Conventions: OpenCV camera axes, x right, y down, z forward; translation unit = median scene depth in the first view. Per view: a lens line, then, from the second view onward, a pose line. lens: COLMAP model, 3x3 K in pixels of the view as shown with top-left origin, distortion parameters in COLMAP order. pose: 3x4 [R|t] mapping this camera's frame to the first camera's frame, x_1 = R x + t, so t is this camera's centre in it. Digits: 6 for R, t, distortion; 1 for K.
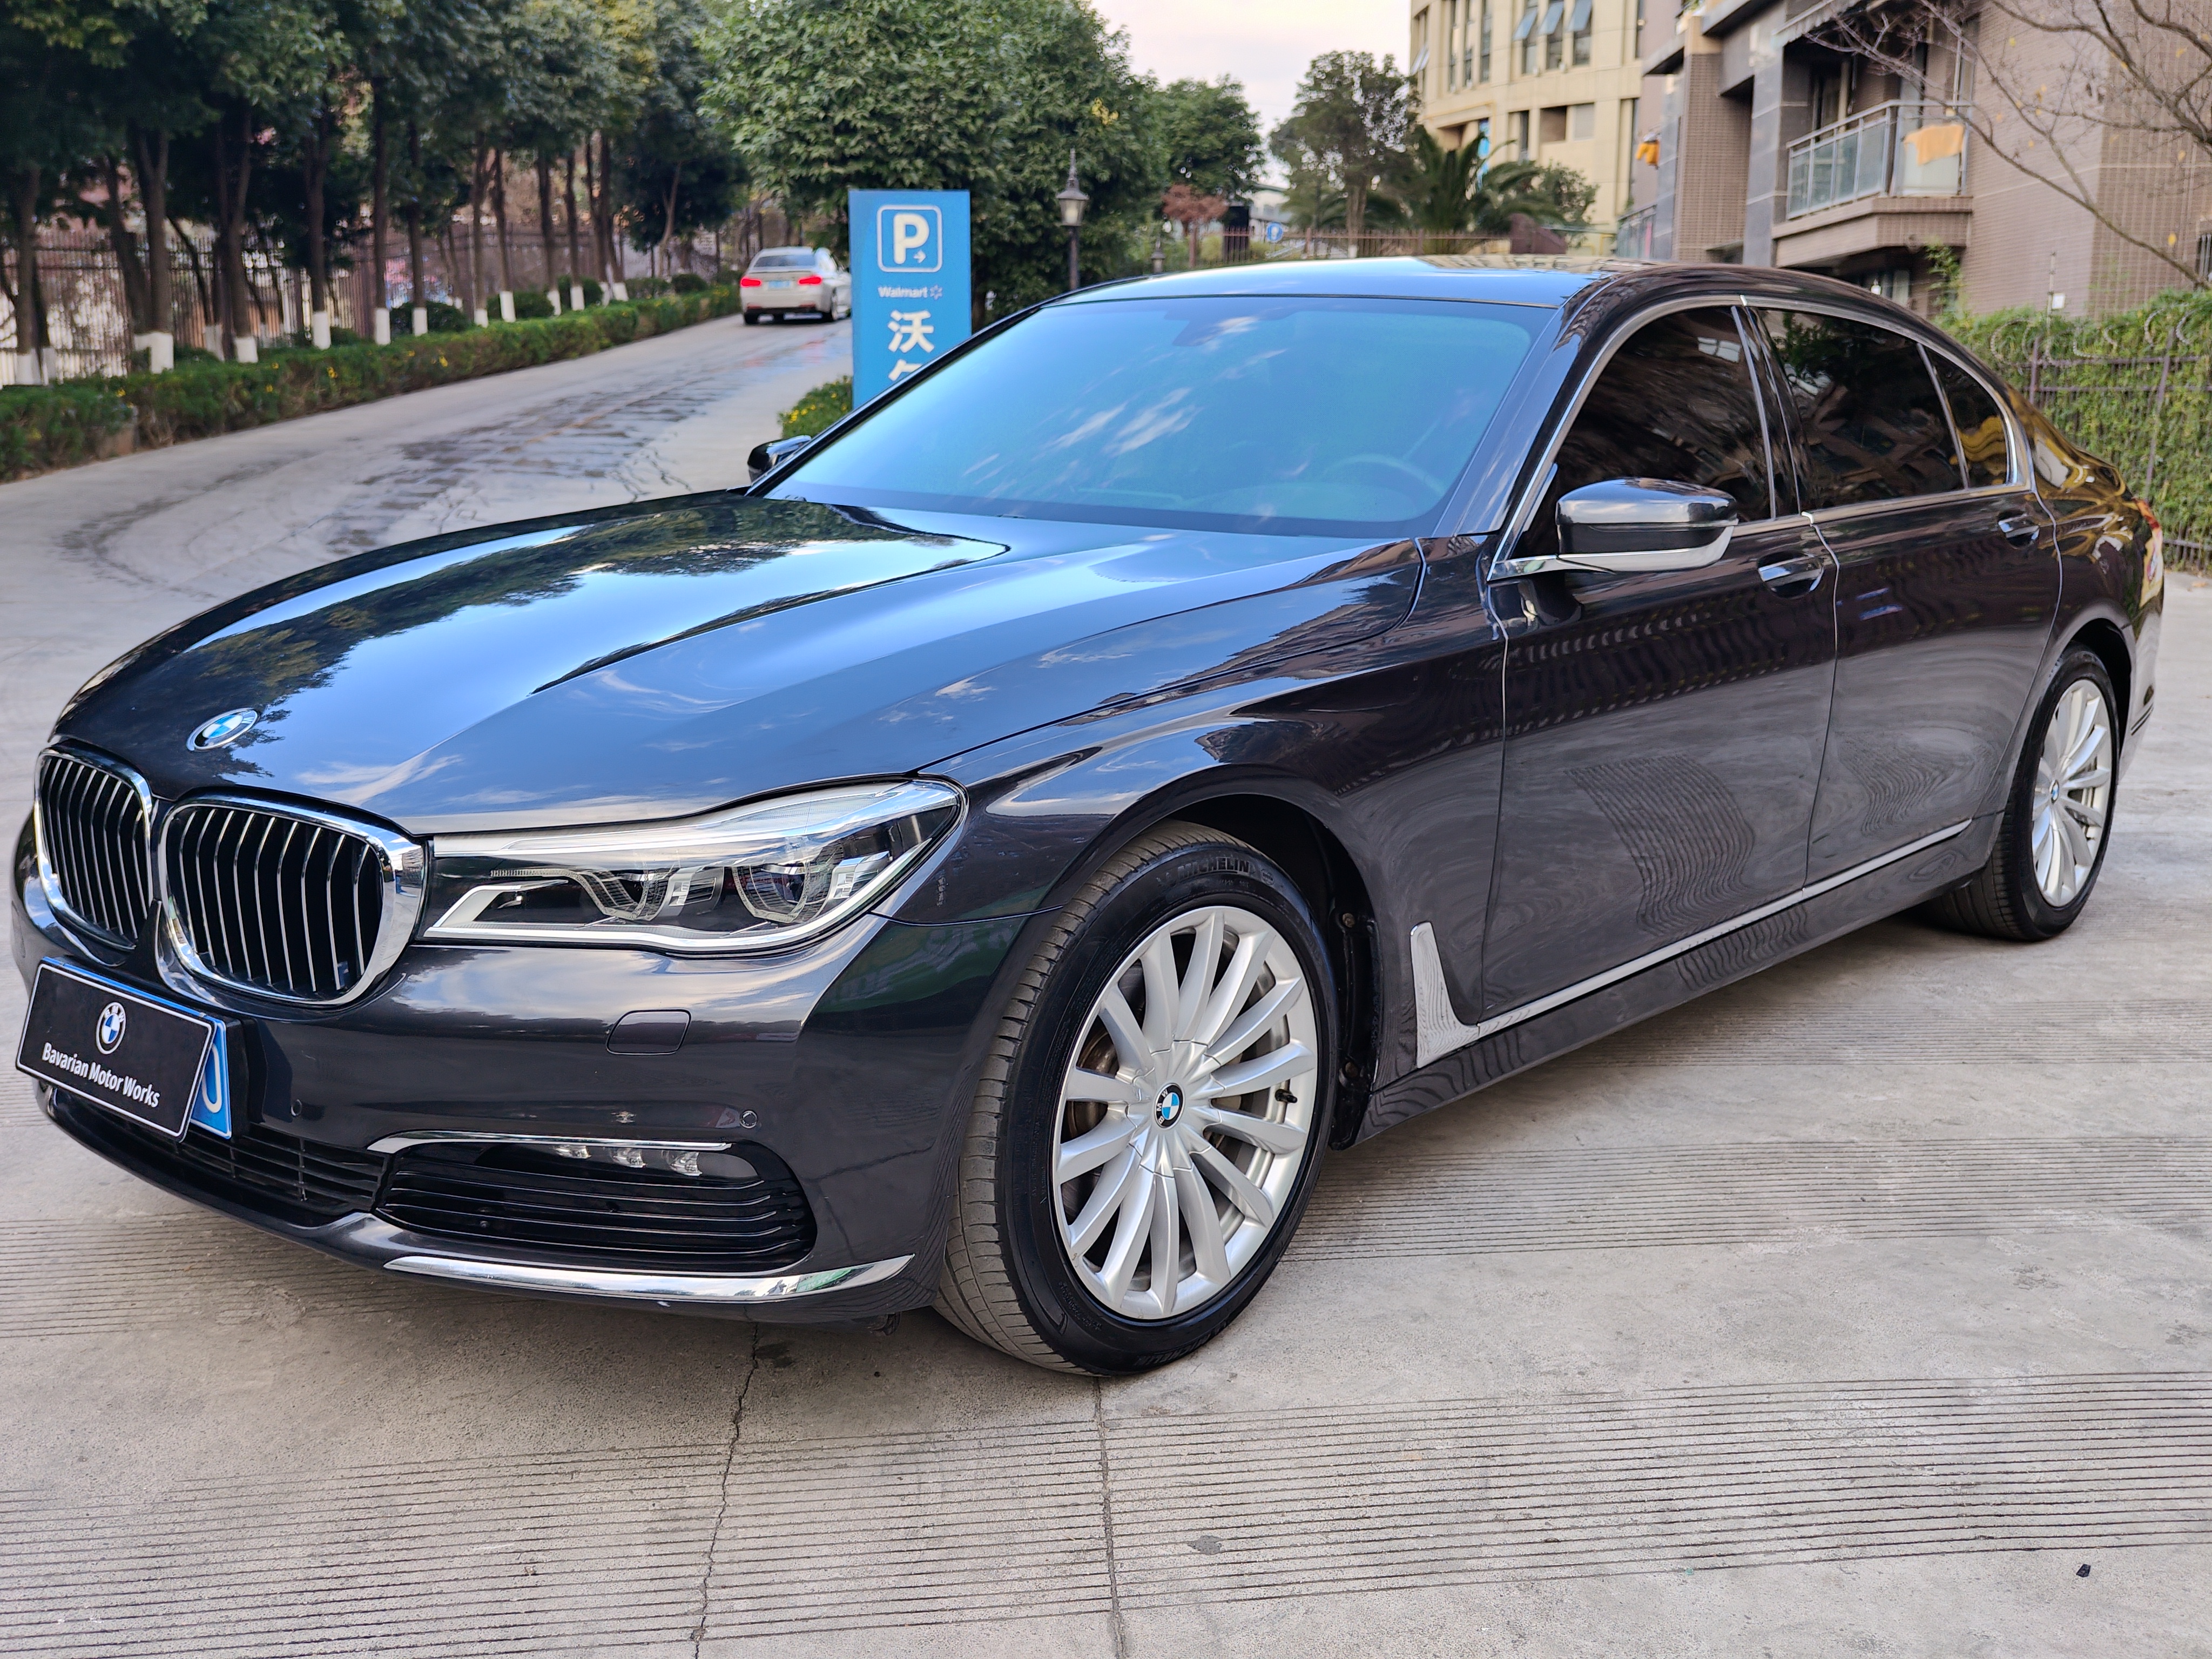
lens RADIAL K [[2256.6, 0, 1131.9], [0, 2256.6, 848.1], [0, 0, 1]] dist [0.010771, -0.001205]
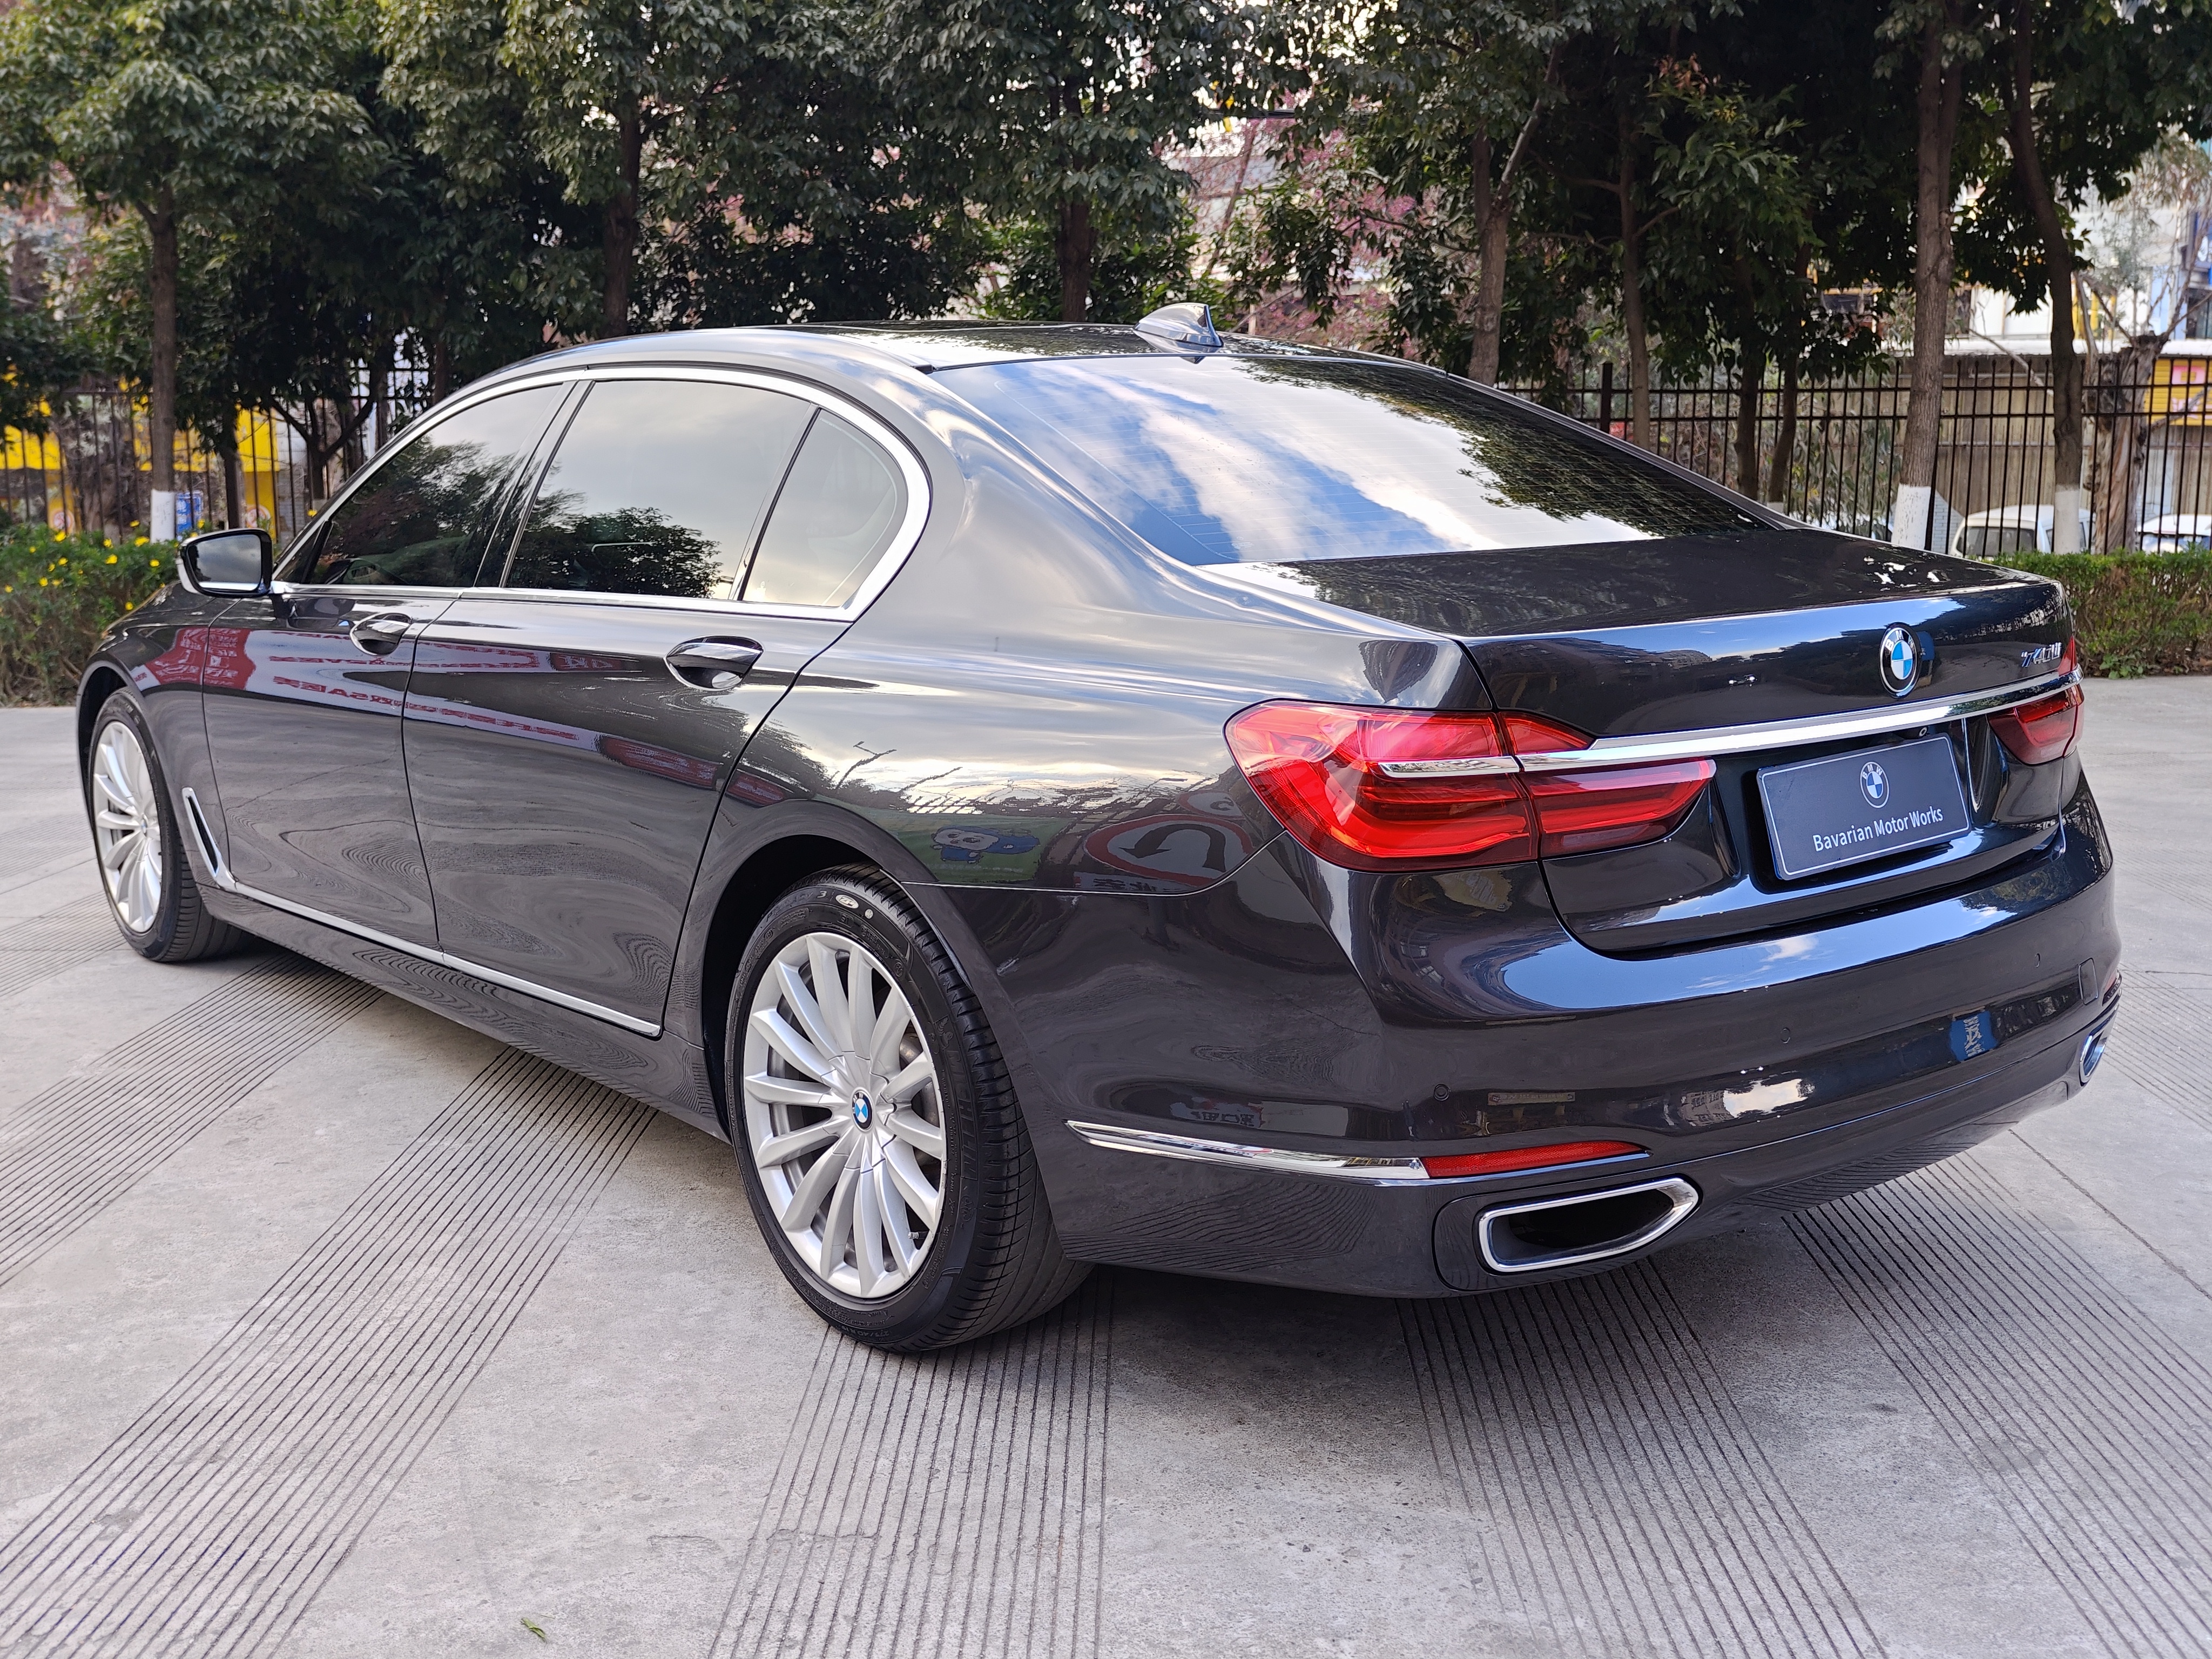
lens RADIAL K [[2328.9, 0, 1108.2], [0, 2328.9, 831.8], [0, 0, 1]] dist [0.015420, 0.022830]
pose [[-0.173497, 0.160311, -0.971699, 0.312372], [-0.186178, 0.963532, 0.192206, -0.072009], [0.967076, 0.214256, -0.137323, 0.354392]]
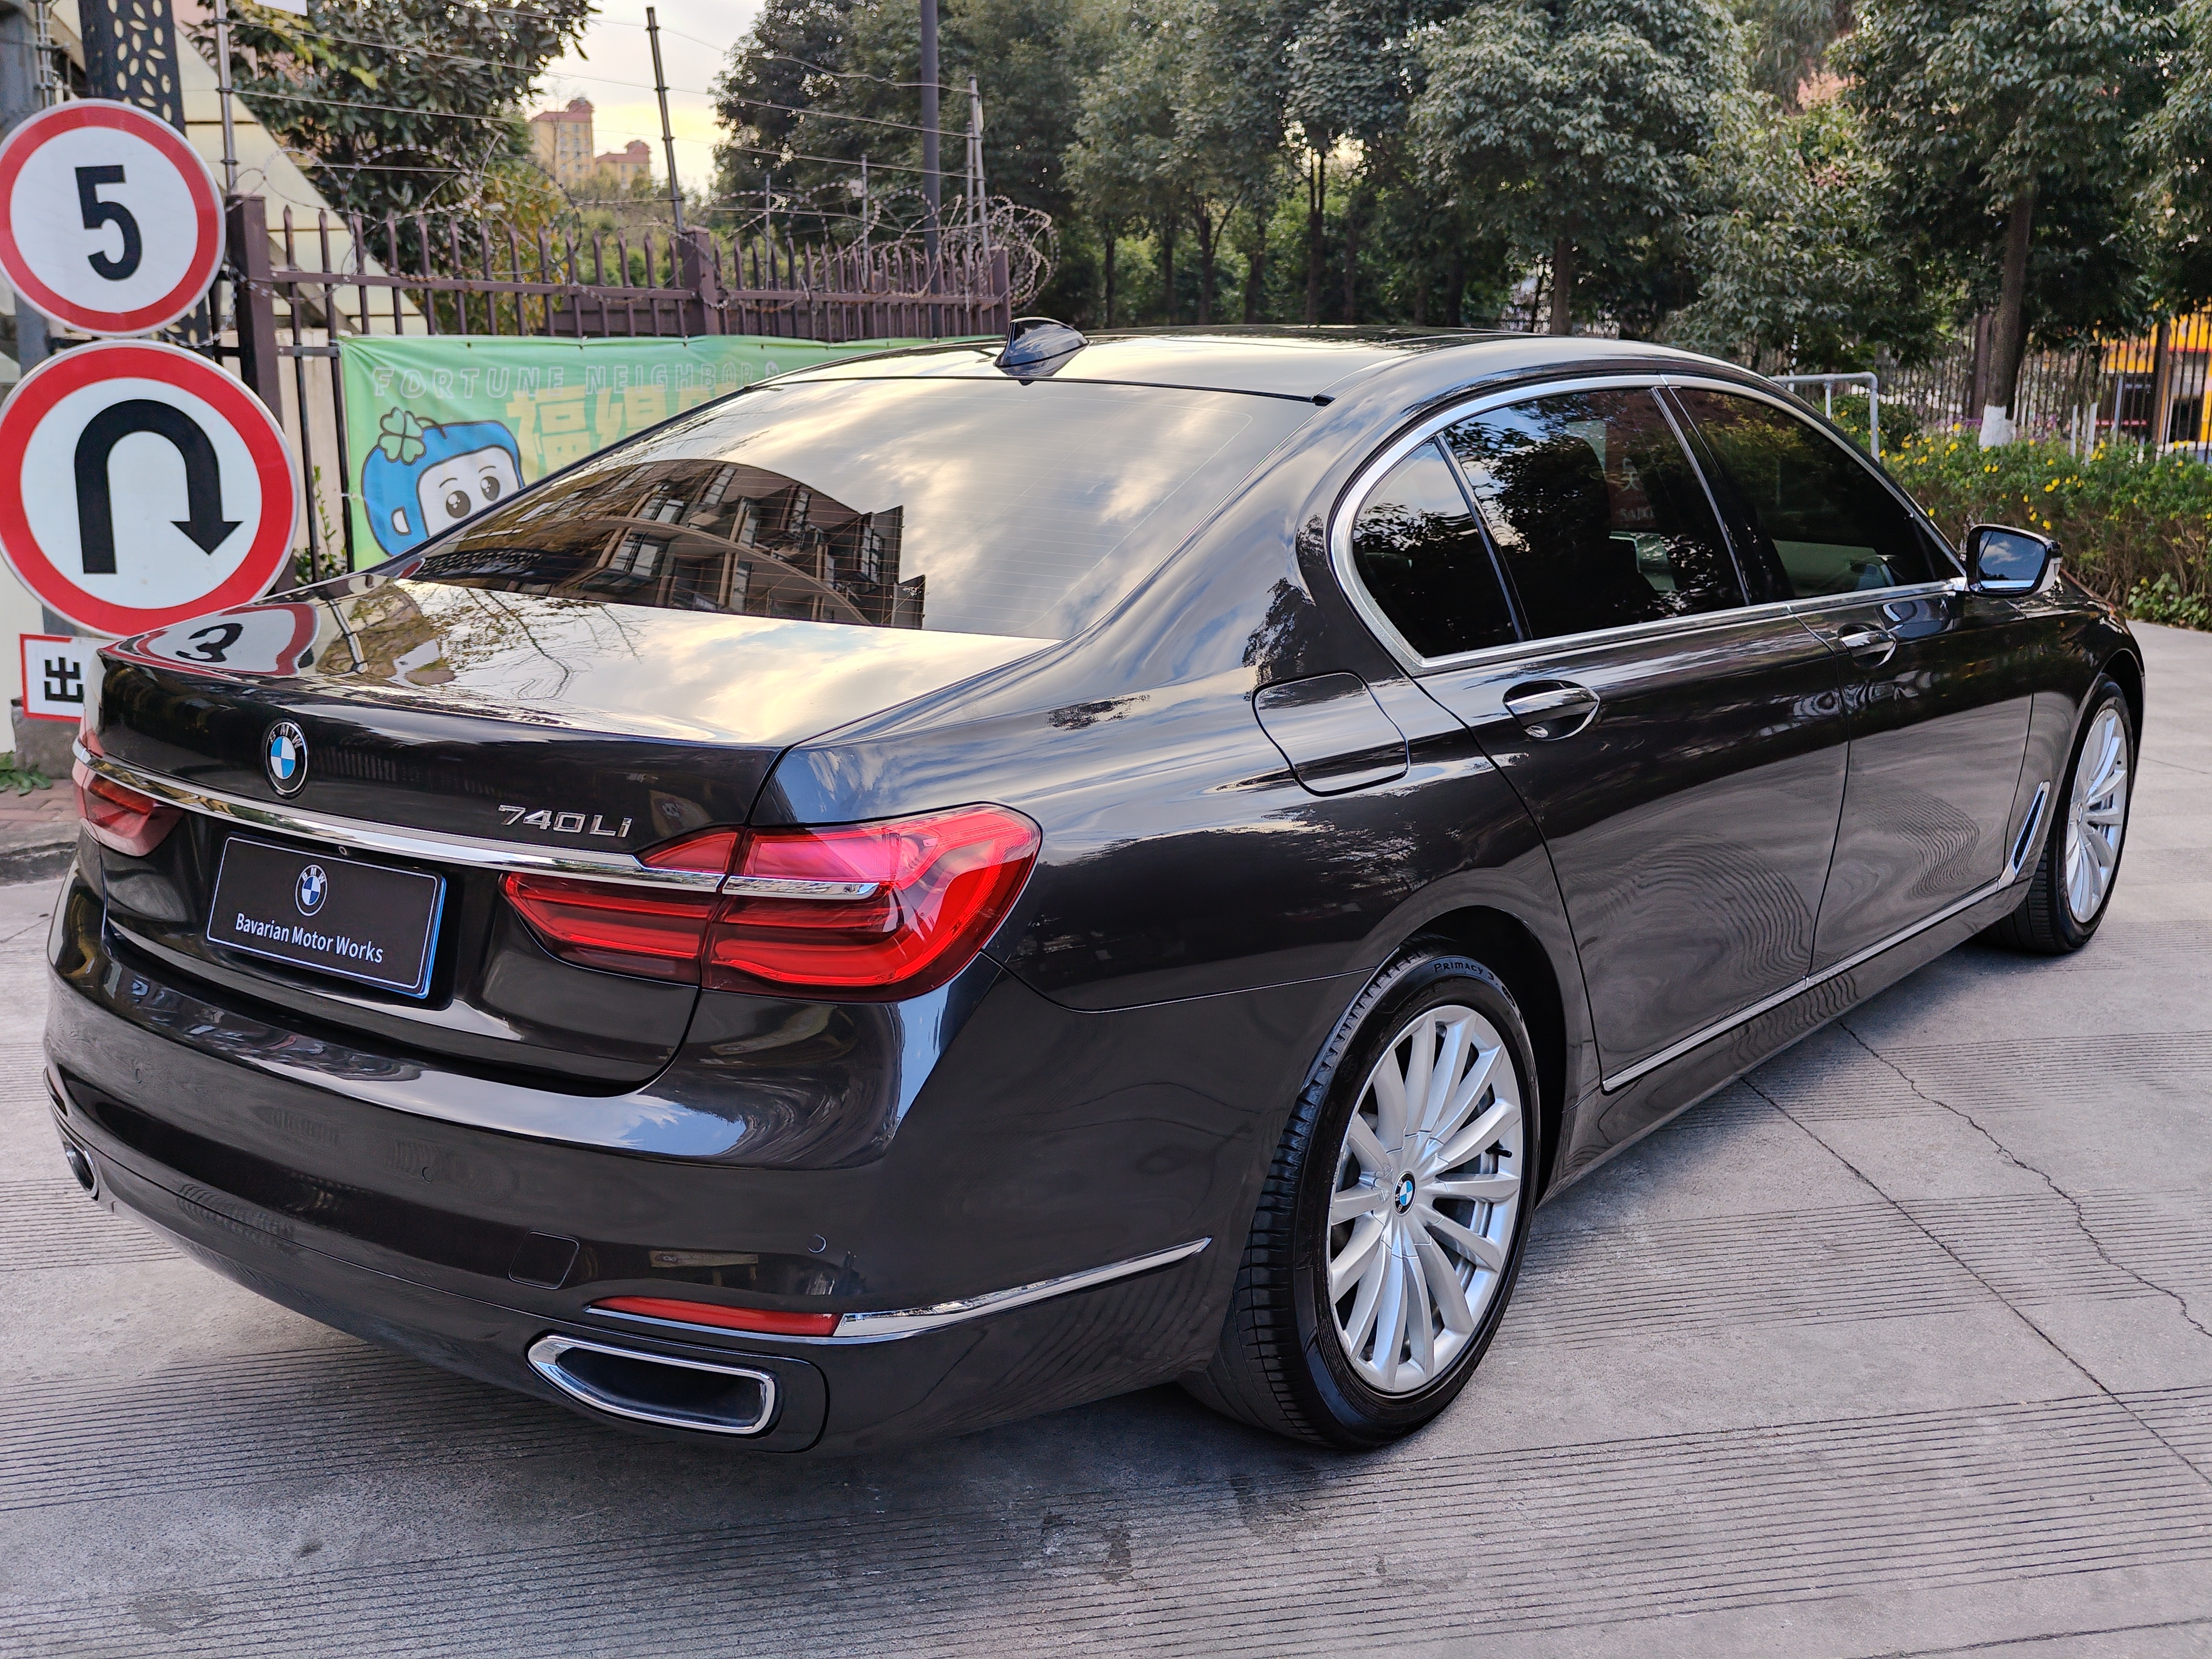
lens RADIAL K [[2305.1, 0, 1096.8], [0, 2305.1, 842.7], [0, 0, 1]] dist [0.016744, -0.007334]
pose [[-0.999391, -0.000878, -0.034884, 0.078027], [-0.014737, 0.916786, 0.399106, -0.120575], [0.031630, 0.399377, -0.916241, 0.534858]]
